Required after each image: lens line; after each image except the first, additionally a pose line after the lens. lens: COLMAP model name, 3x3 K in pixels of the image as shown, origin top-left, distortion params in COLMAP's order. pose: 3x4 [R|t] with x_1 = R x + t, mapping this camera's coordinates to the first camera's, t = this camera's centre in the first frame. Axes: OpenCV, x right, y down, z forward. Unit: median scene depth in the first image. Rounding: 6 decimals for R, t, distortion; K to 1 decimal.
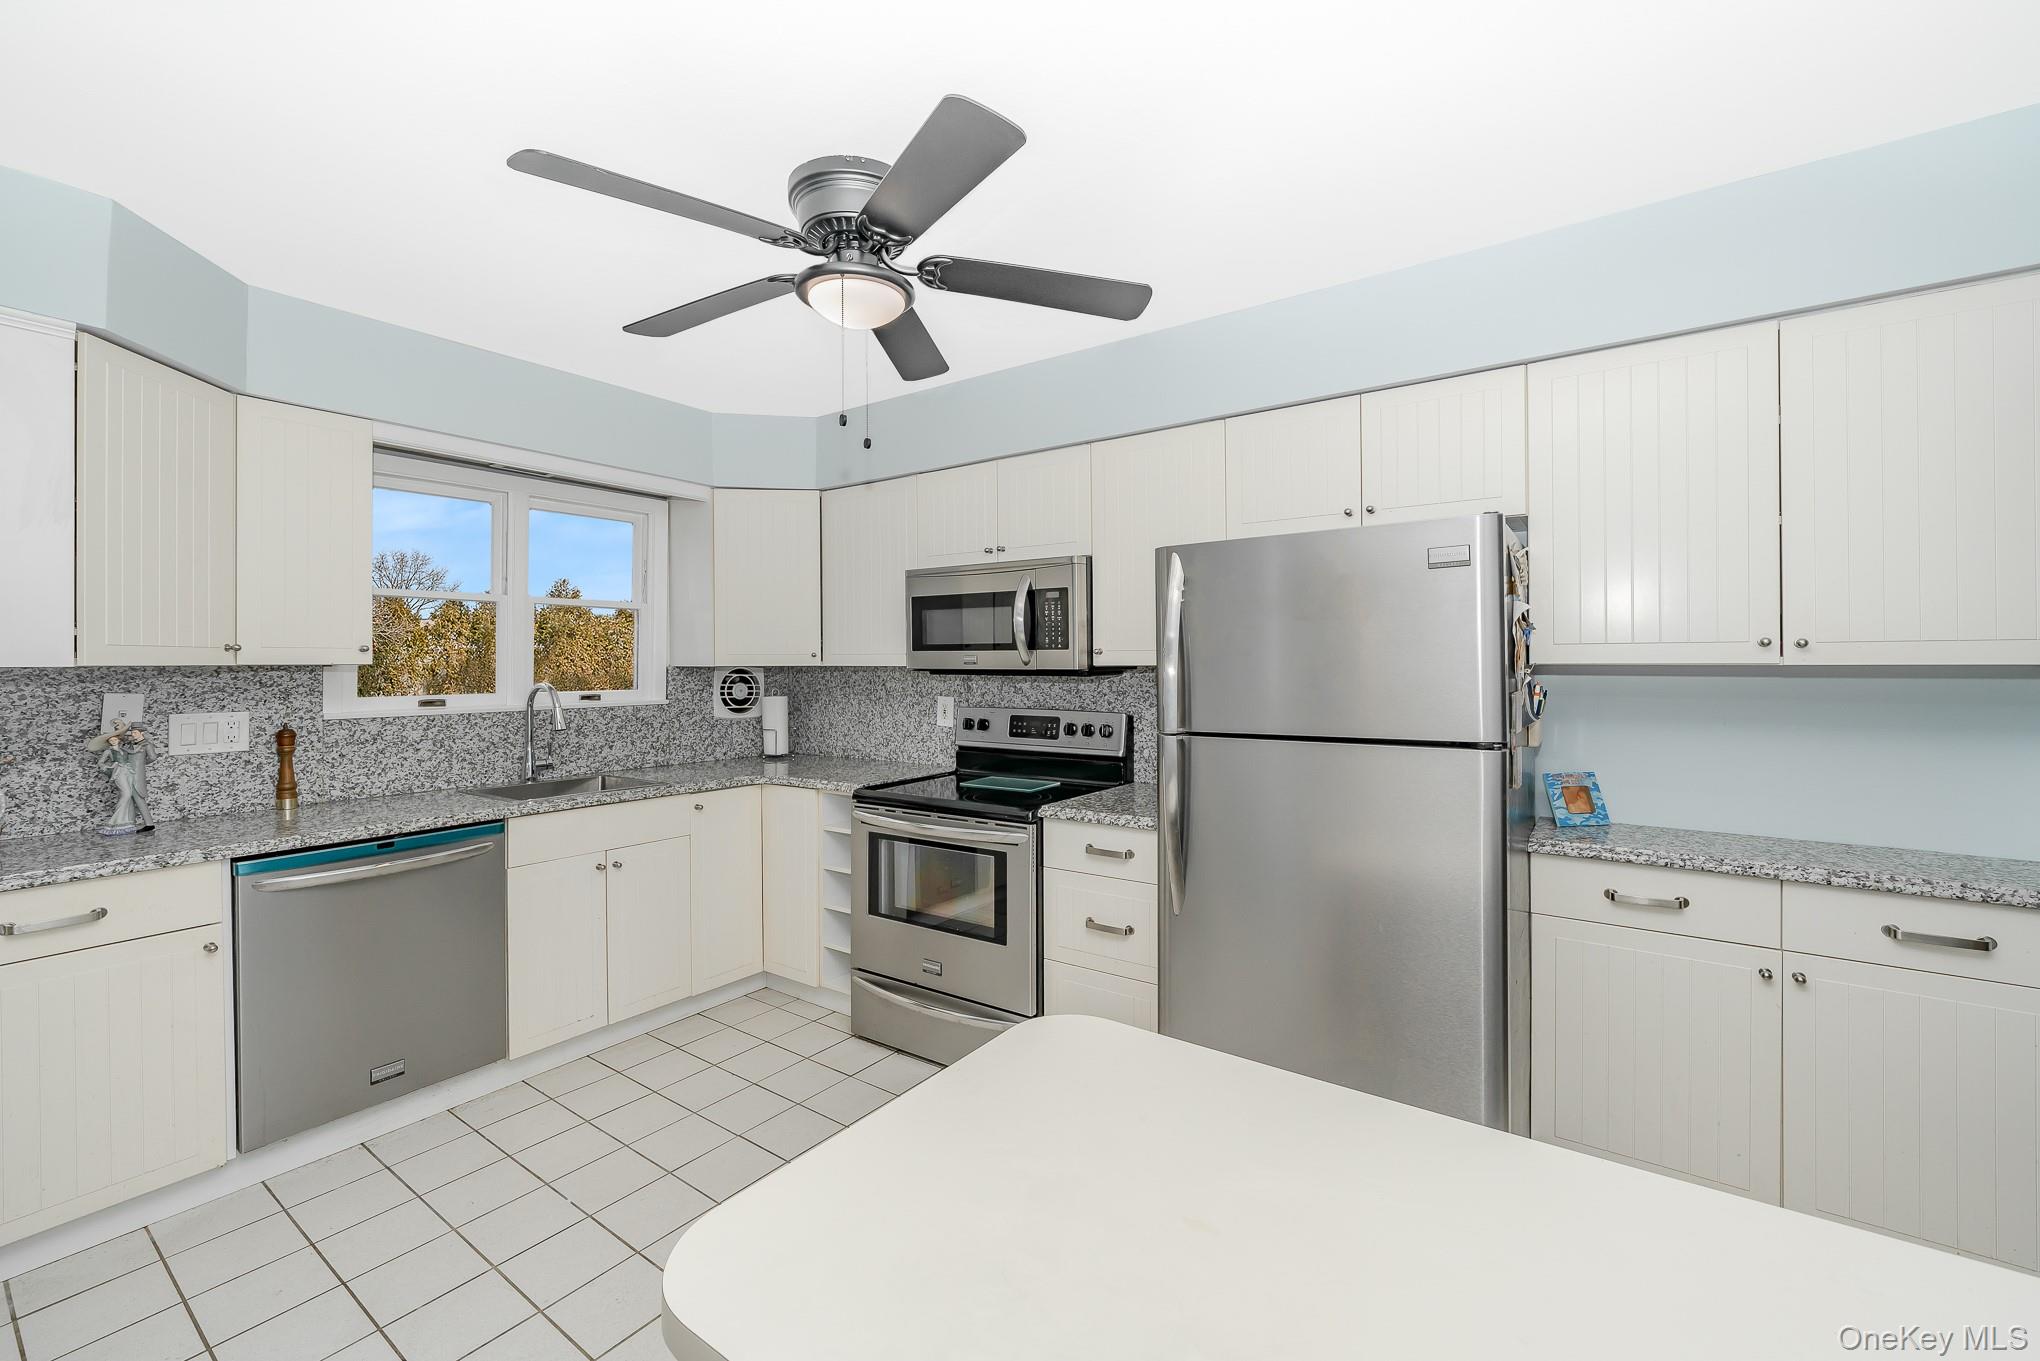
lens RADIAL K [[864.2, 0, 979.8], [0, 864.2, 658.5], [0, 0, 1]] dist [-0.000364, -0.000375]
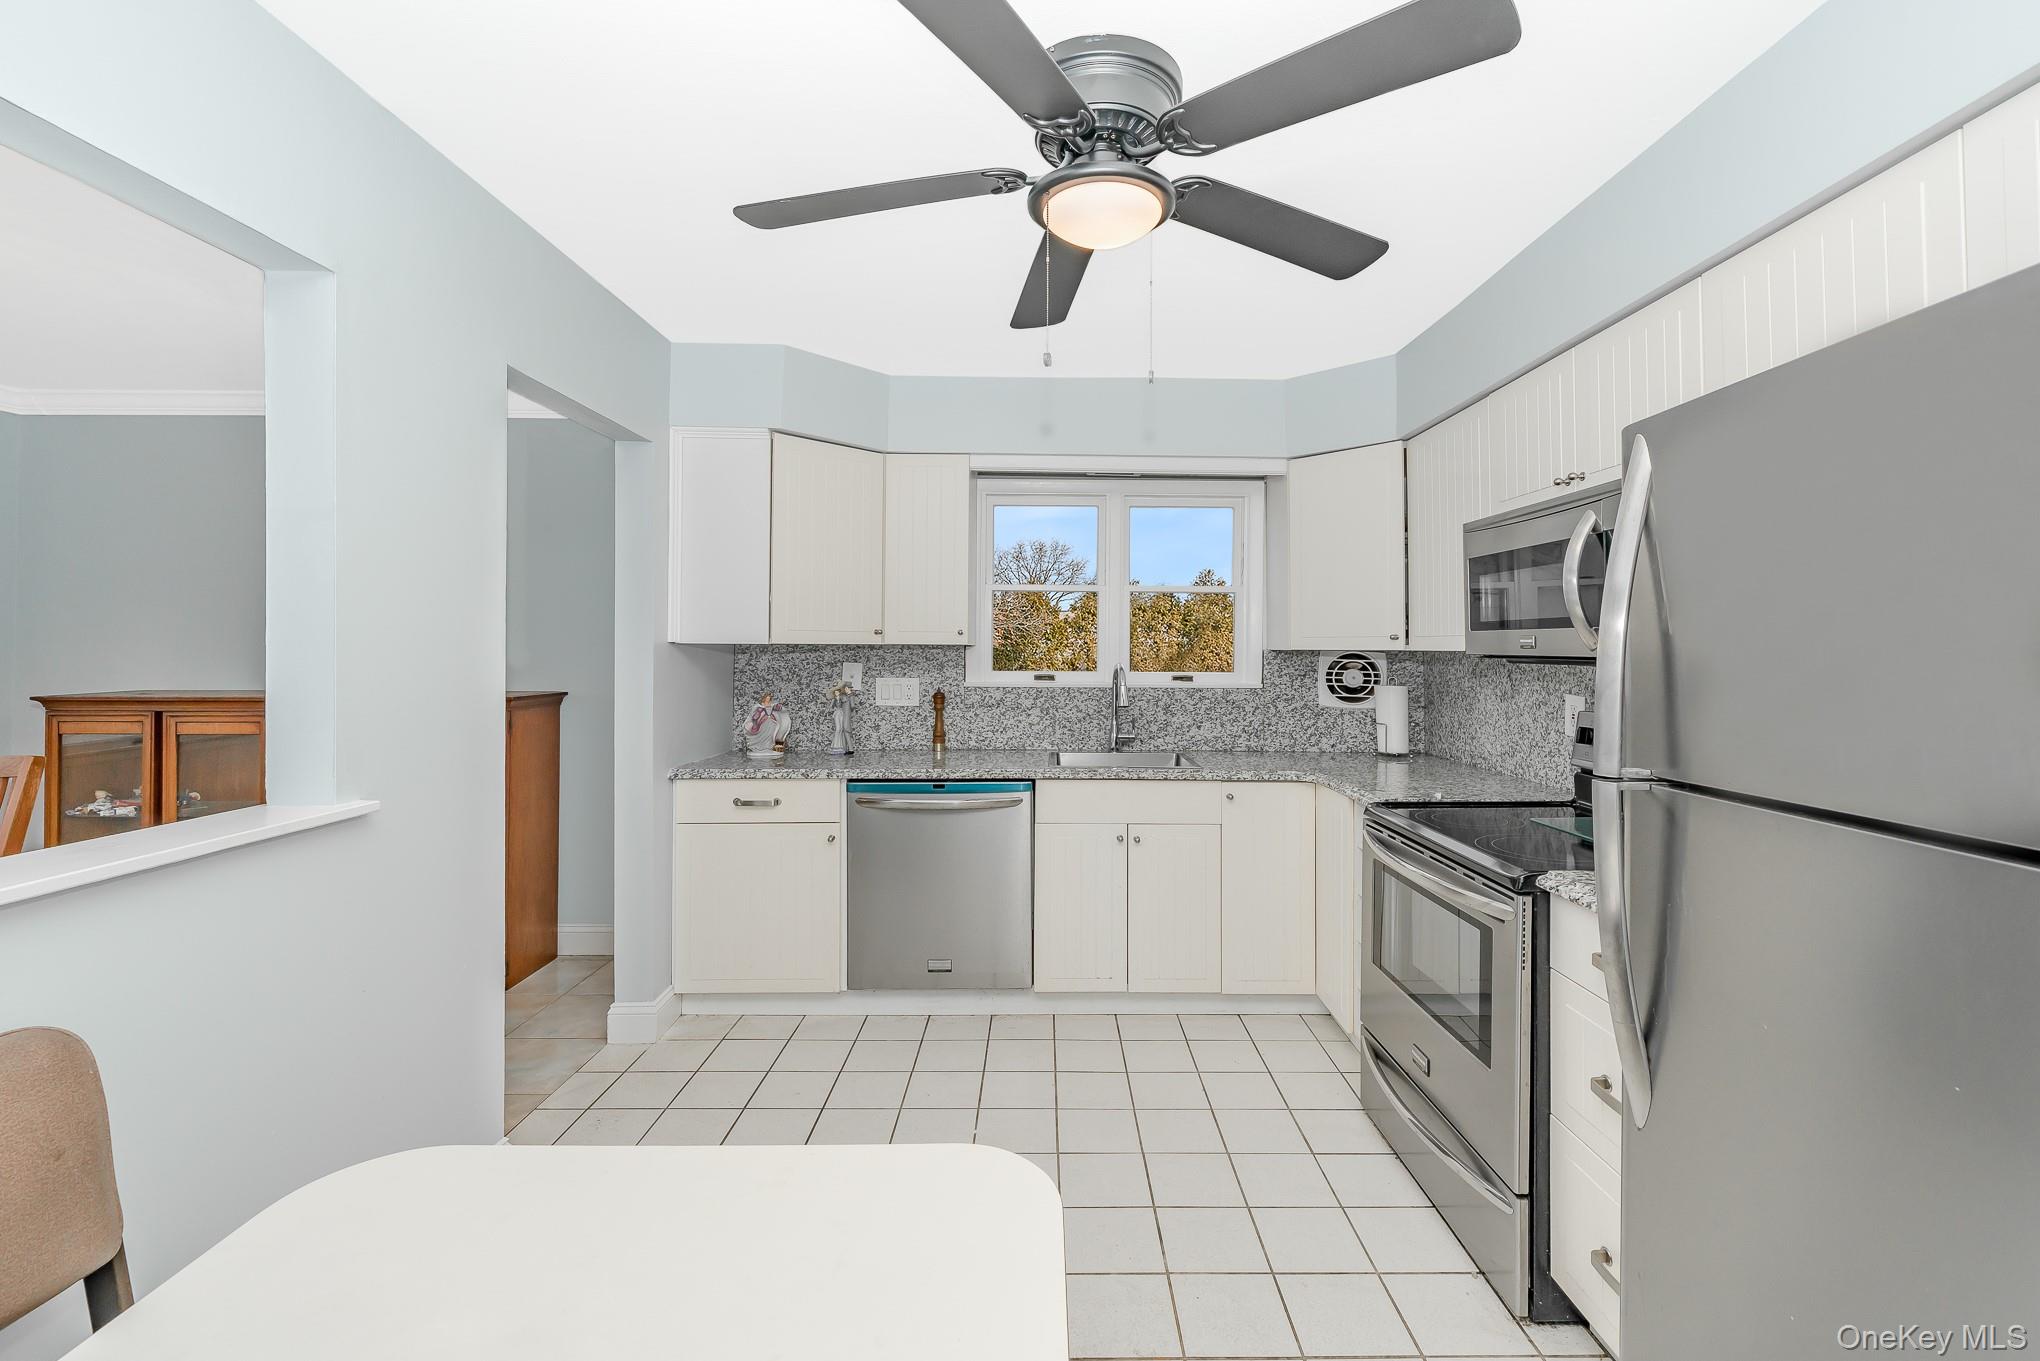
lens RADIAL K [[828.2, 0, 1044.4], [0, 828.2, 634.4], [0, 0, 1]] dist [-0.006839, 0.000333]
pose [[0.607946, -0.006675, -0.793950, 0.297402], [-0.004398, 0.999921, -0.011774, 0.004987], [0.793966, 0.010650, 0.607869, 0.302713]]
